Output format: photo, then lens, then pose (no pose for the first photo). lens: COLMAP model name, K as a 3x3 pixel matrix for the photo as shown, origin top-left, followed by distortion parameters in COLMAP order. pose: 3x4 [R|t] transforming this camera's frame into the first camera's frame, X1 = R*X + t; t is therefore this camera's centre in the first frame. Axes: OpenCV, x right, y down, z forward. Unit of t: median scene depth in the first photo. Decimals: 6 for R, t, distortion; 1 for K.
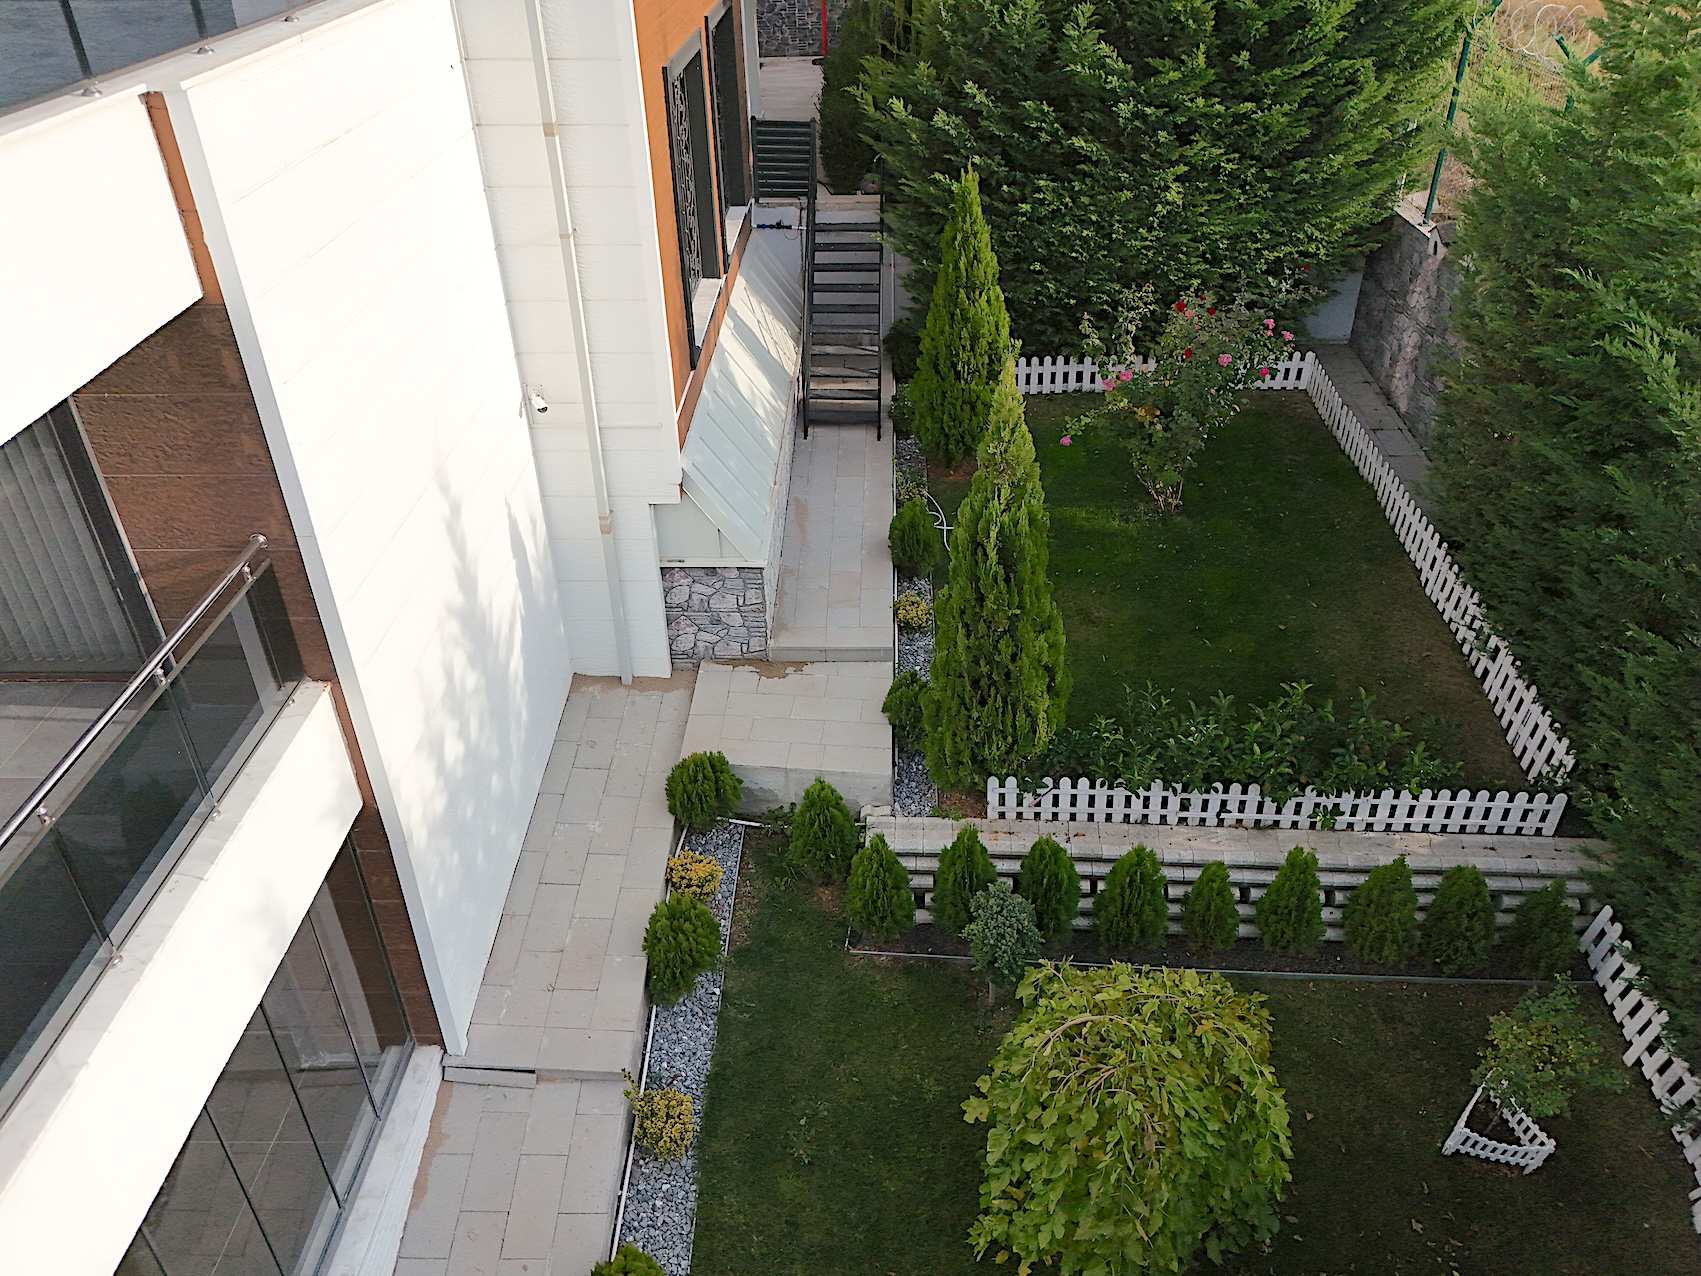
lens RADIAL K [[1252.7, 0, 855.8], [0, 1252.7, 635.0], [0, 0, 1]] dist [0.079002, -0.068309]
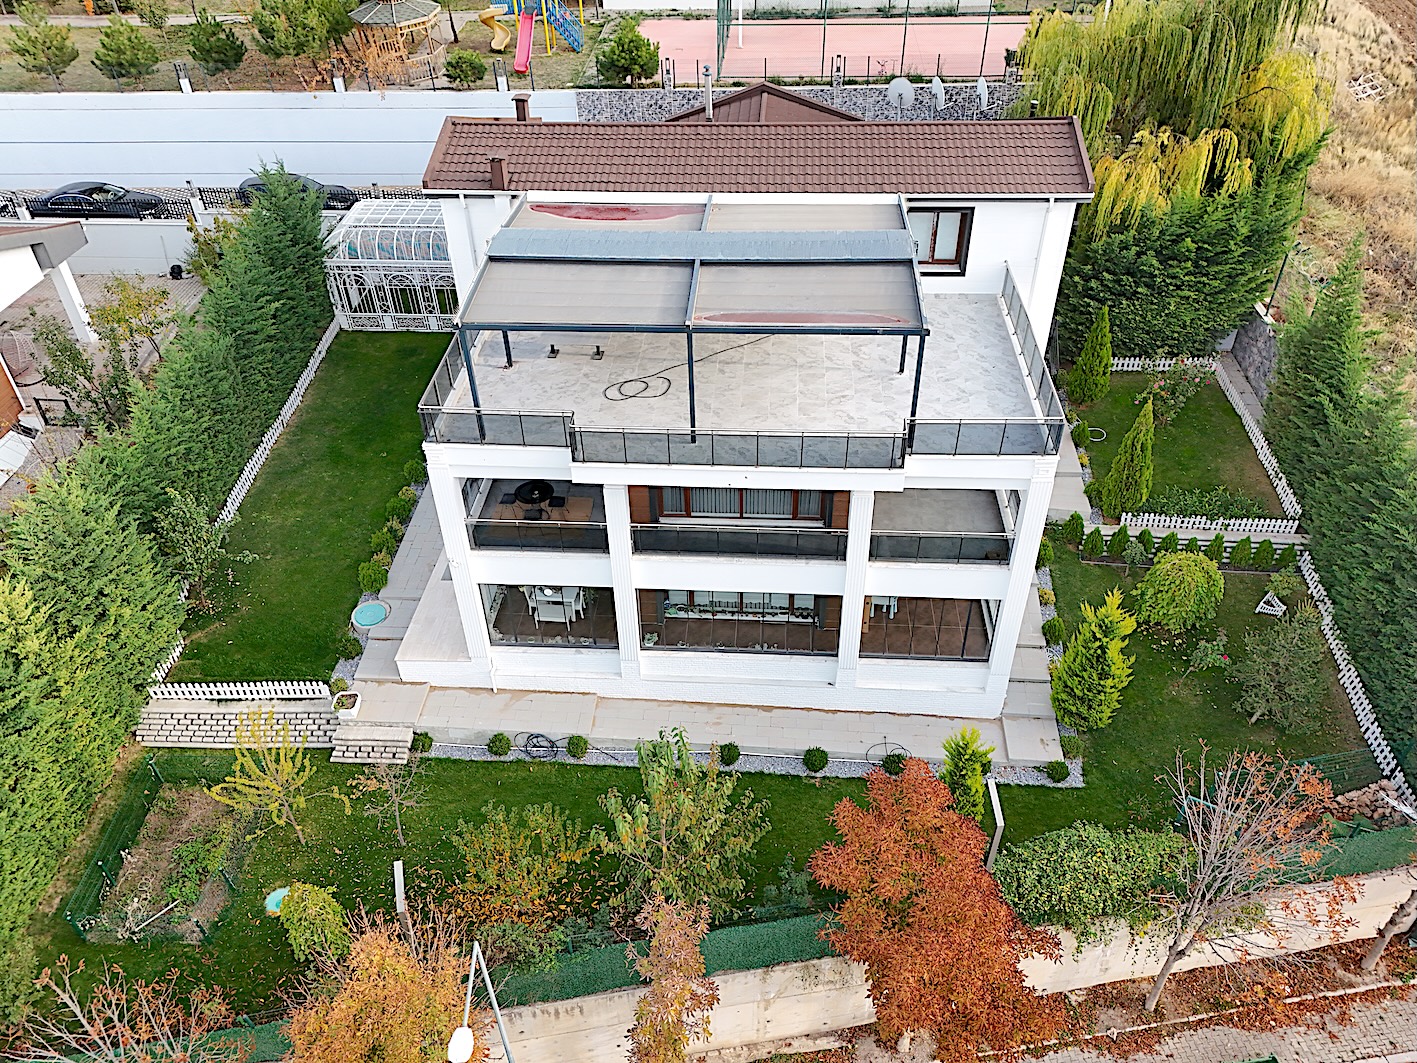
lens RADIAL K [[1043.6, 0, 712.9], [0, 1043.6, 529.0], [0, 0, 1]] dist [0.079002, -0.068309]
pose [[0.999166, 0.026898, -0.030736, -0.806859], [-0.024278, 0.996282, 0.082655, -0.043890], [0.032845, -0.081840, 0.996104, -1.651793]]
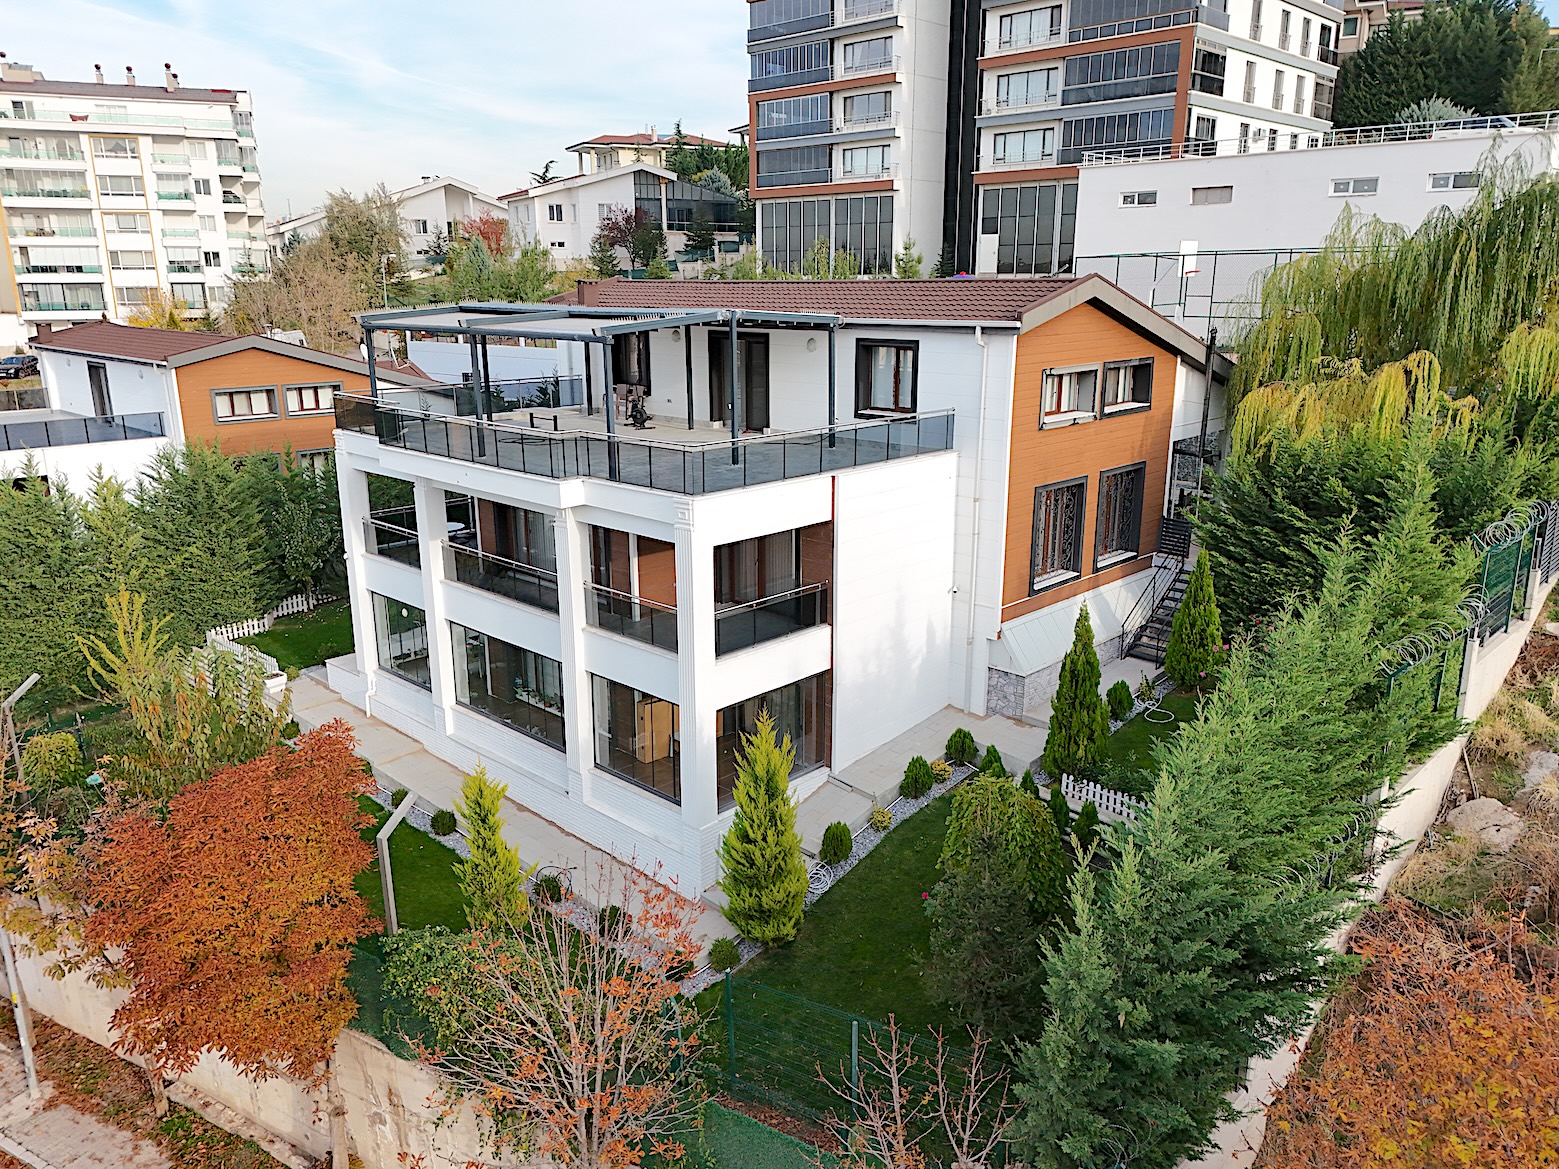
lens RADIAL K [[1148.2, 0, 784.4], [0, 1148.2, 581.8], [0, 0, 1]] dist [0.079002, -0.068309]
pose [[0.737890, 0.190574, -0.647457, 0.949539], [-0.380476, 0.909803, -0.165824, 0.311336], [0.557456, 0.368701, 0.743843, -0.934991]]
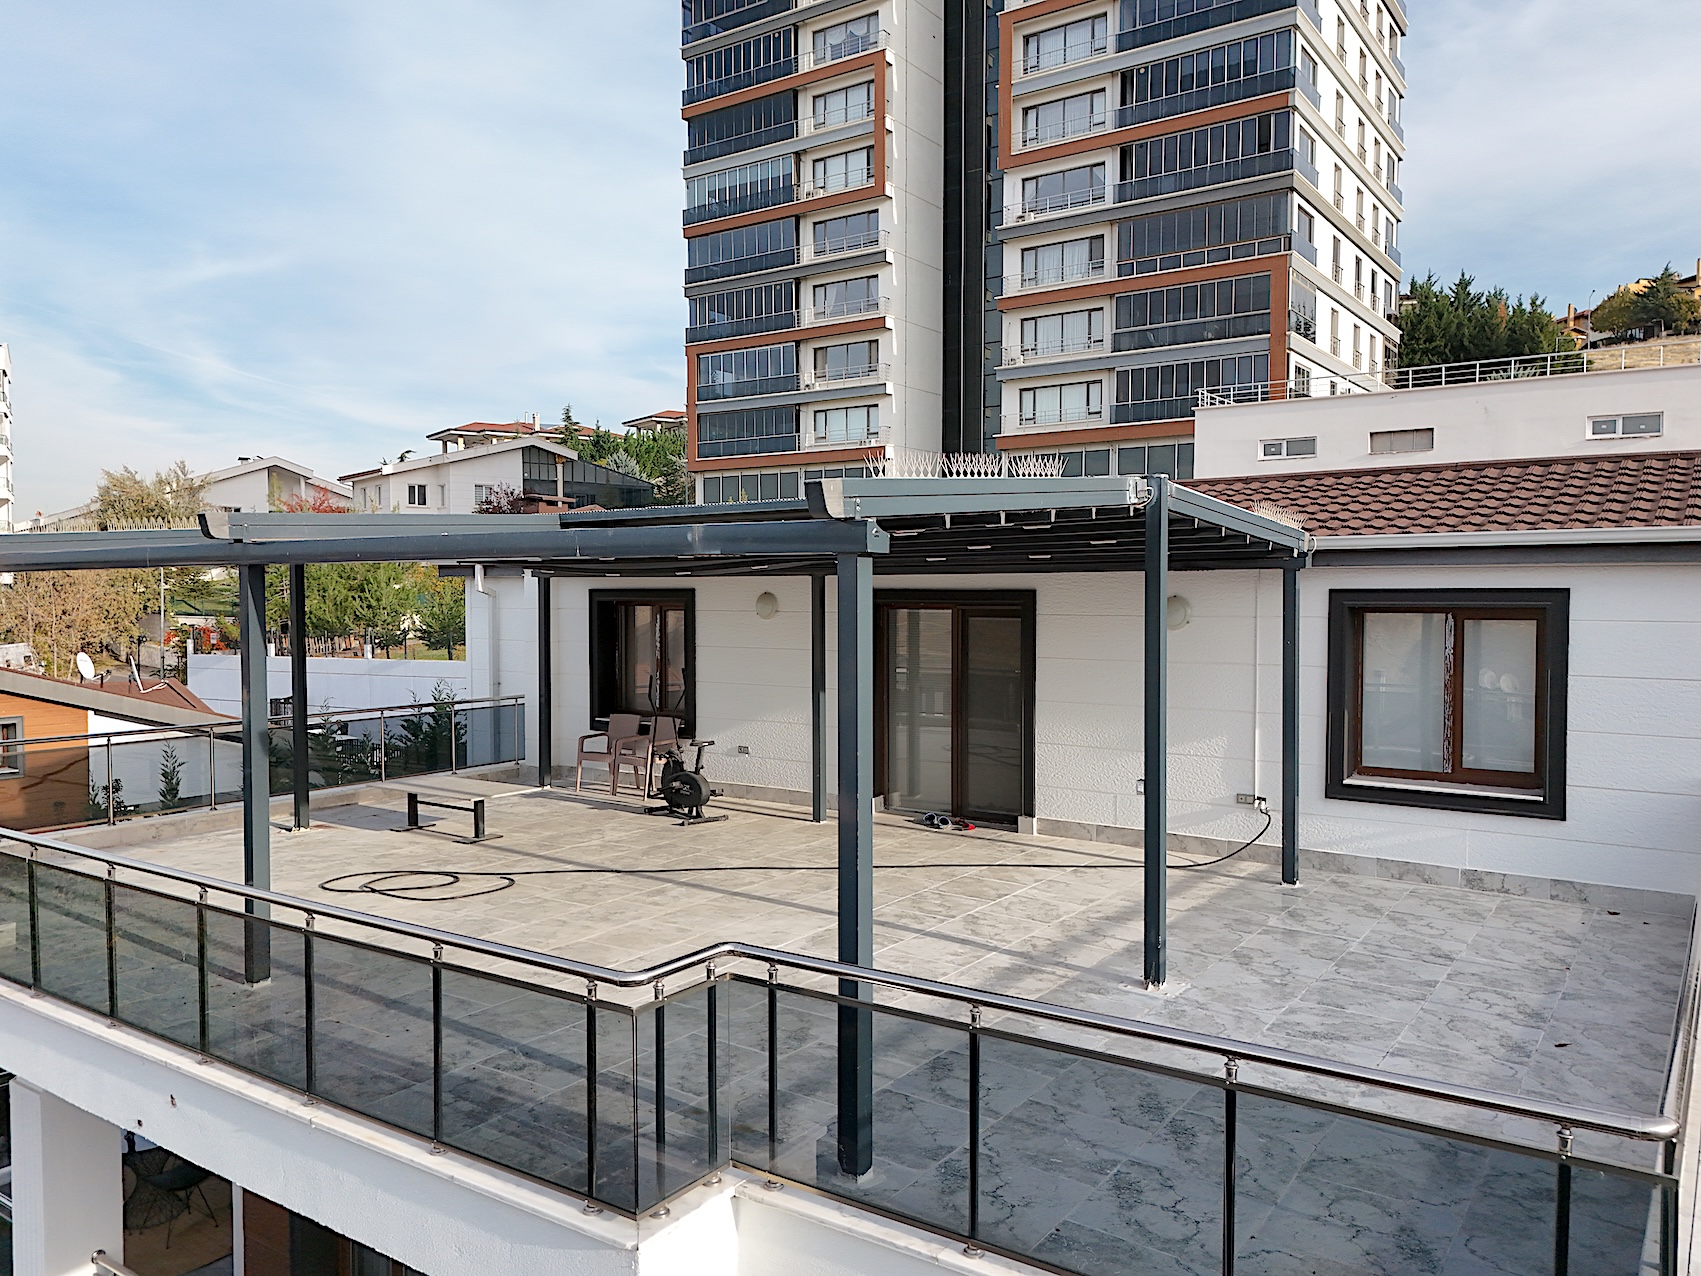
lens RADIAL K [[1252.3, 0, 850.5], [0, 1252.3, 638.0], [0, 0, 1]] dist [0.123324, -0.173865]
pose [[0.831706, 0.039161, -0.553833, -0.263933], [-0.317276, 0.852117, -0.416211, -0.014120], [0.455632, 0.521883, 0.721136, -0.179931]]
